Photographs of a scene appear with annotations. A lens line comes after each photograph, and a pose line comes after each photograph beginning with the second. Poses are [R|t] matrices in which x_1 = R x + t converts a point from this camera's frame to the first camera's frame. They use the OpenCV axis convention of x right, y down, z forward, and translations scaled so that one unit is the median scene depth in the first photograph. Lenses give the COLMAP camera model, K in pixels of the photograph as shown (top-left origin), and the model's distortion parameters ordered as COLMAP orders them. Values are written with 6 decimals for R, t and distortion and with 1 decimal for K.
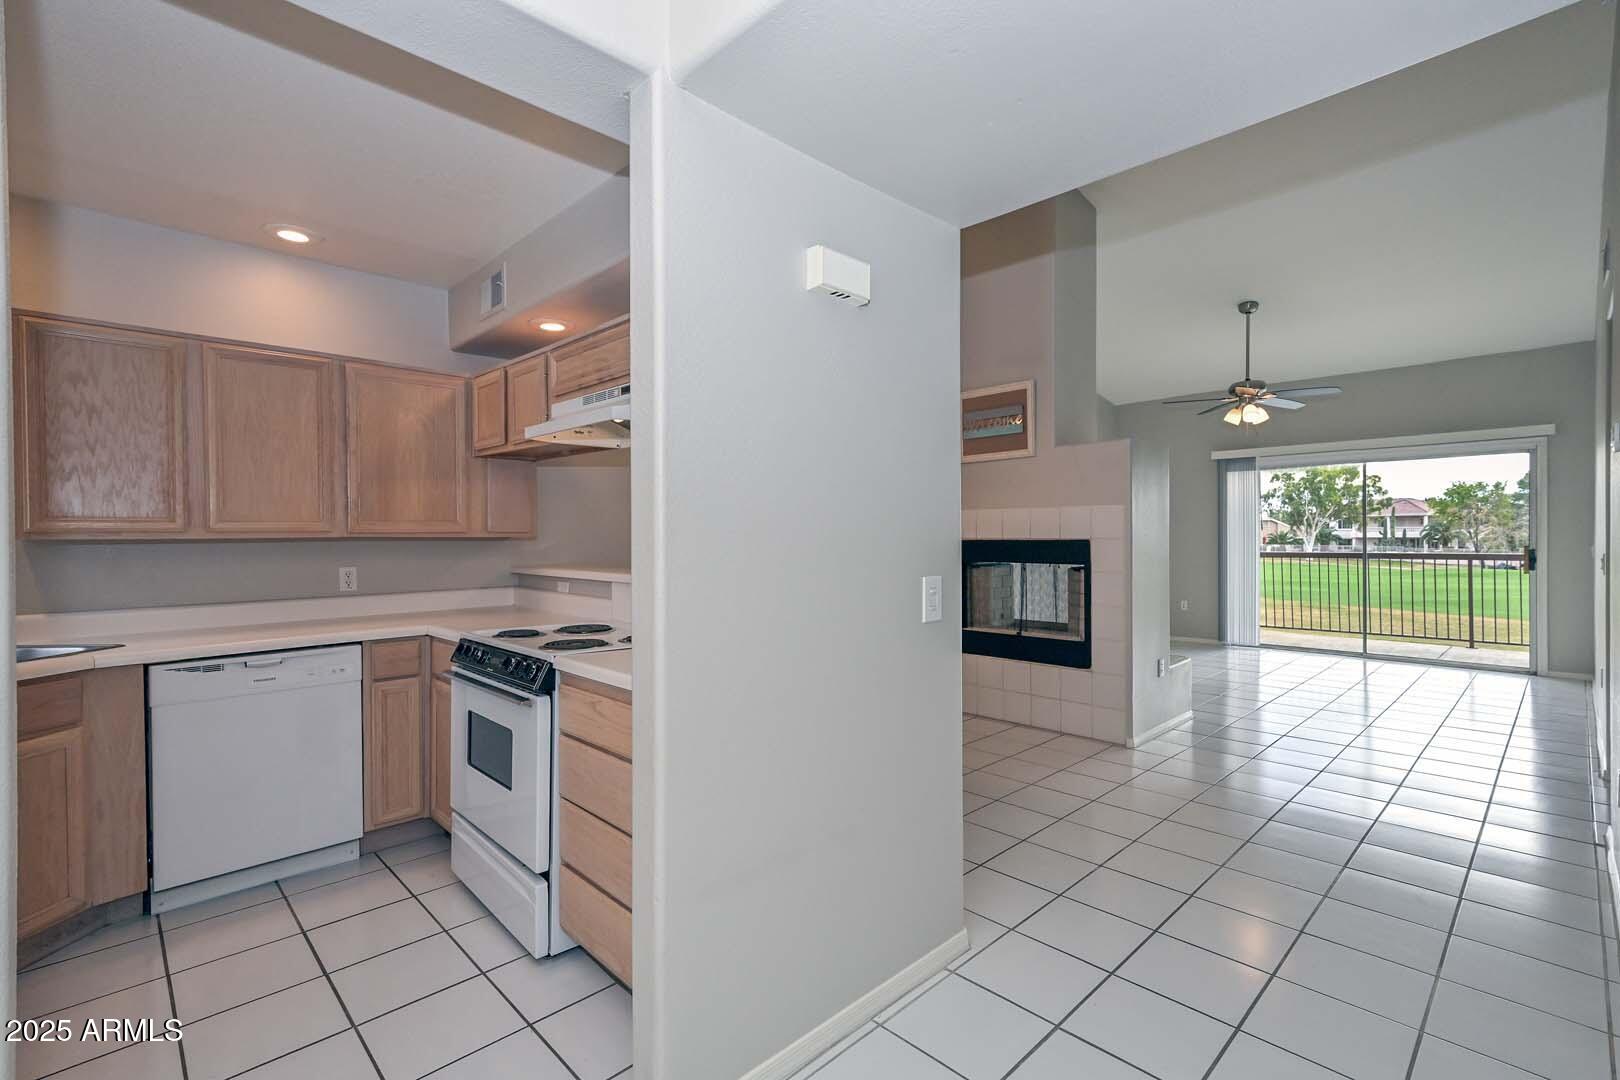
lens RADIAL K [[730.1, 0, 810.0], [0, 730.1, 540.0], [0, 0, 1]] dist [0.015263, 0.000267]
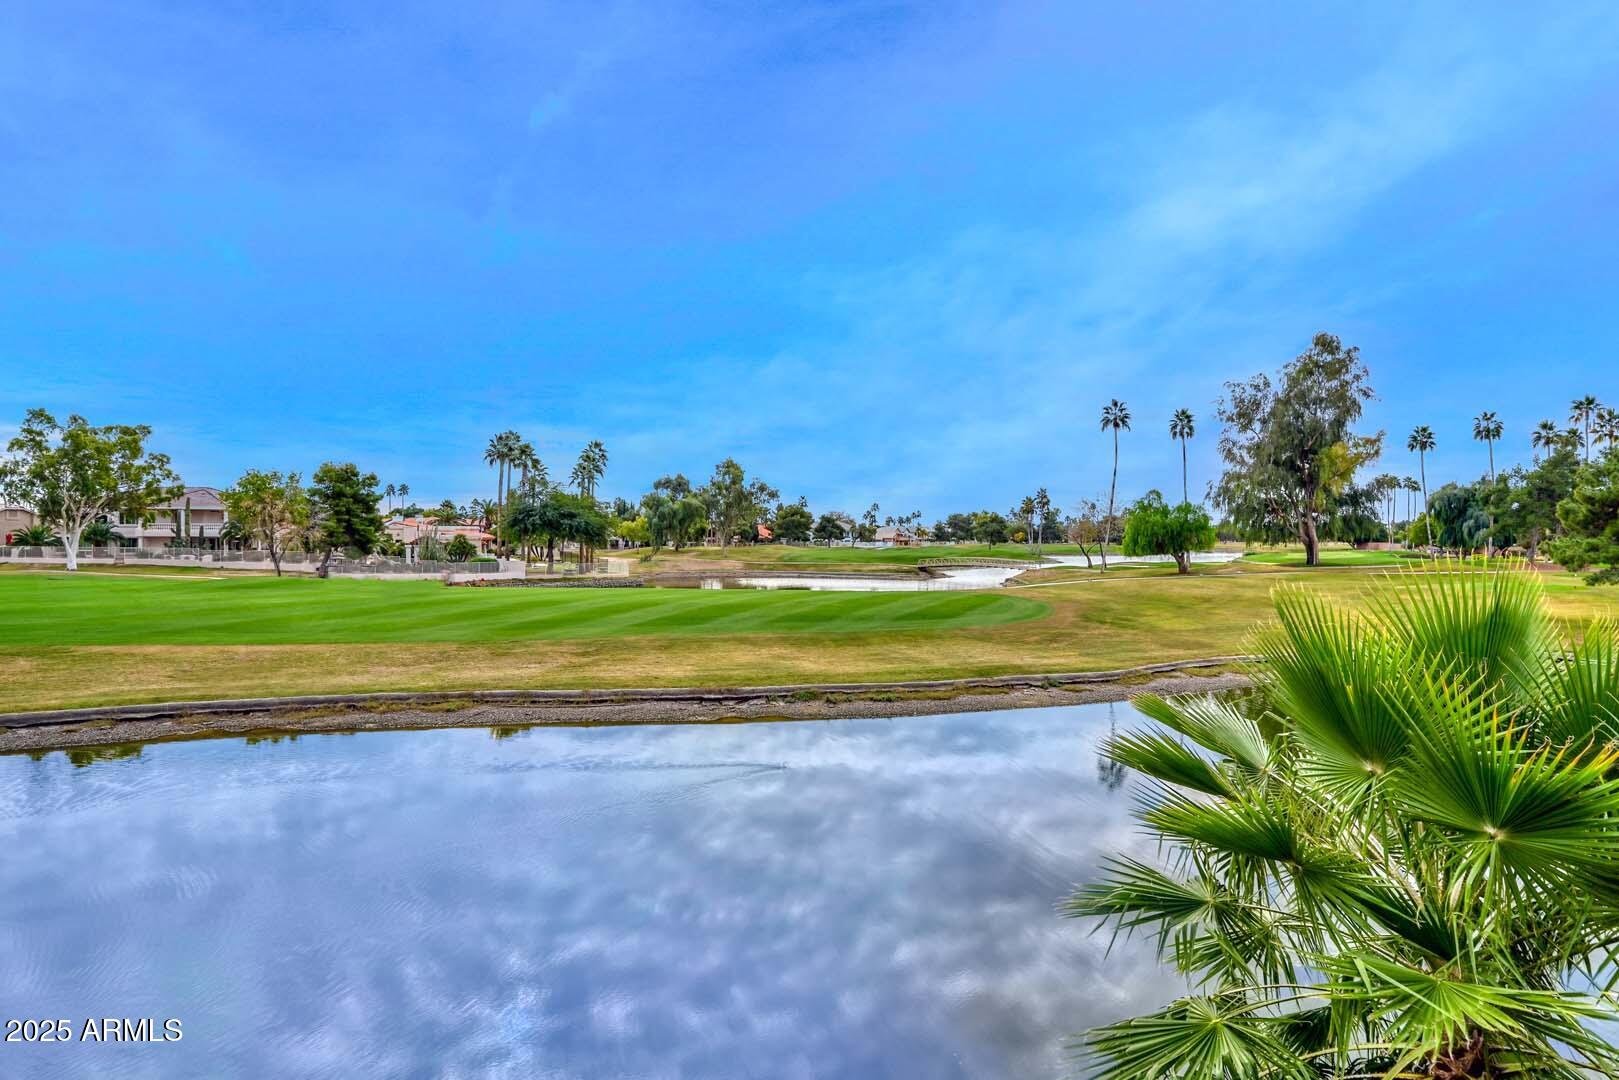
lens RADIAL K [[914.5, 0, 810.3], [0, 914.5, 545.2], [0, 0, 1]] dist [0.002270, 0.001387]
pose [[0.319092, -0.003667, 0.947717, 0.119812], [-0.004314, 0.999977, 0.005322, -0.003445], [-0.947714, -0.005786, 0.319069, 0.096805]]
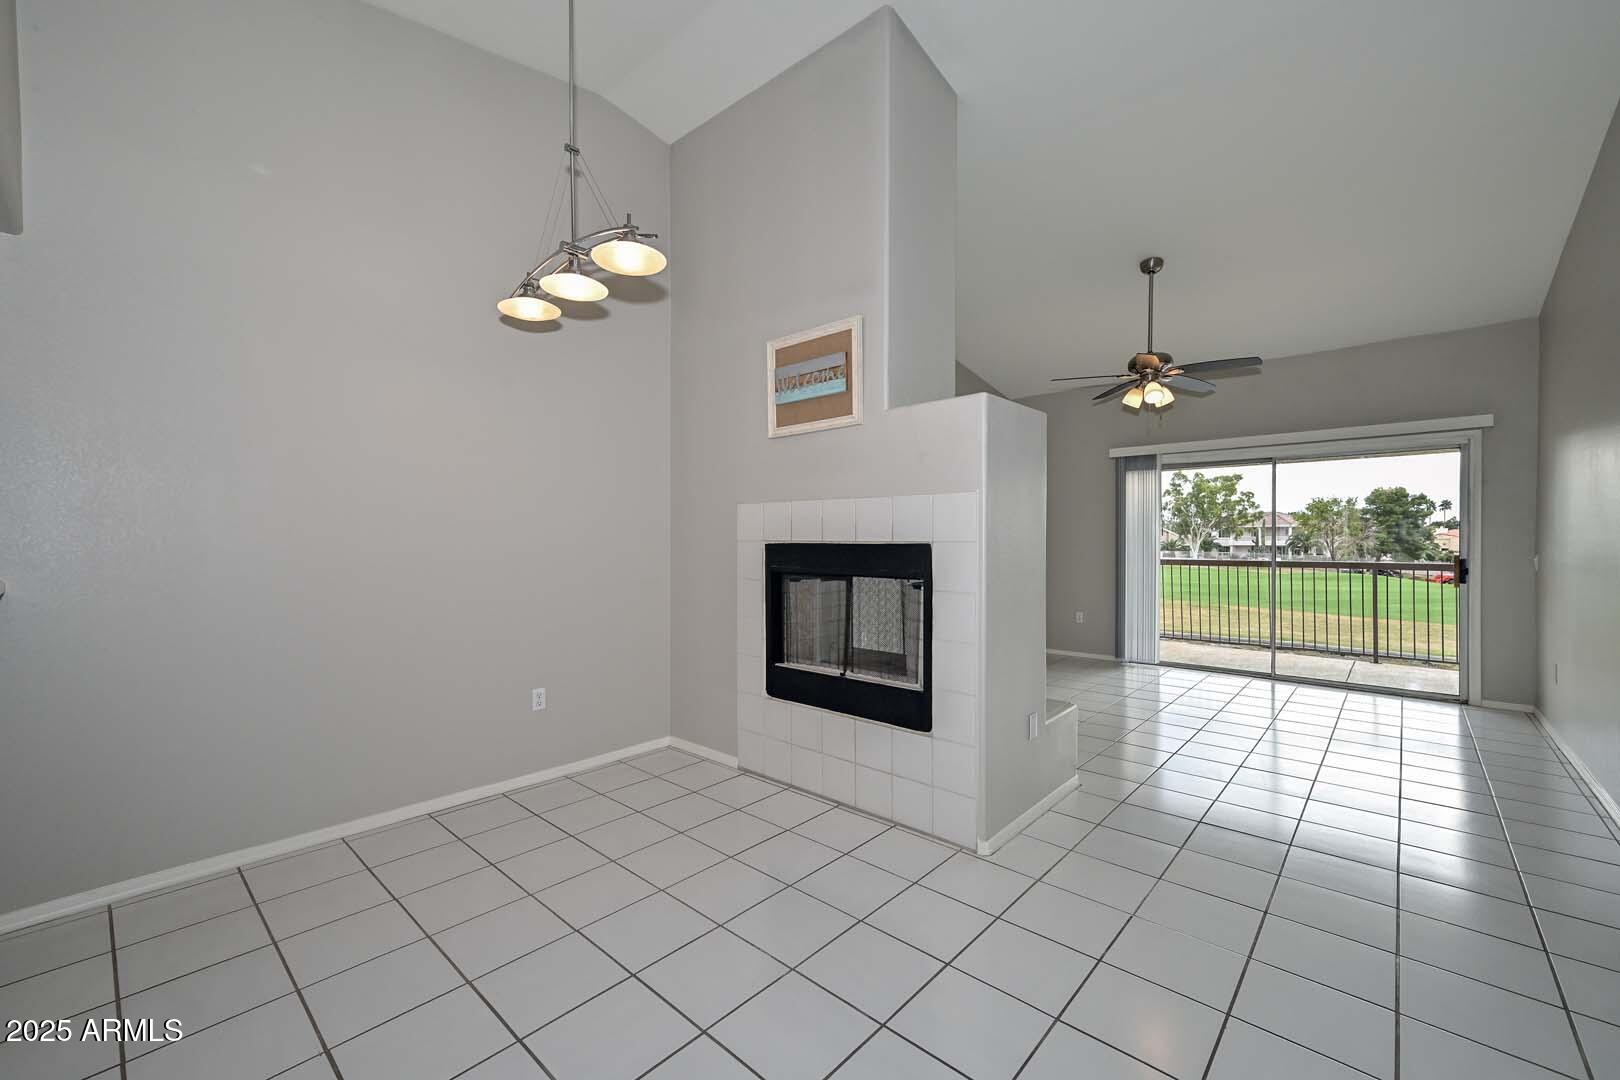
lens RADIAL K [[649.5, 0, 812.7], [0, 649.5, 544.5], [0, 0, 1]] dist [0.017421, -0.000317]
pose [[0.997621, 0.007138, 0.068562, 0.014067], [-0.007165, 0.999974, 0.000135, 0.000070], [-0.068559, -0.000625, 0.997647, 0.024523]]
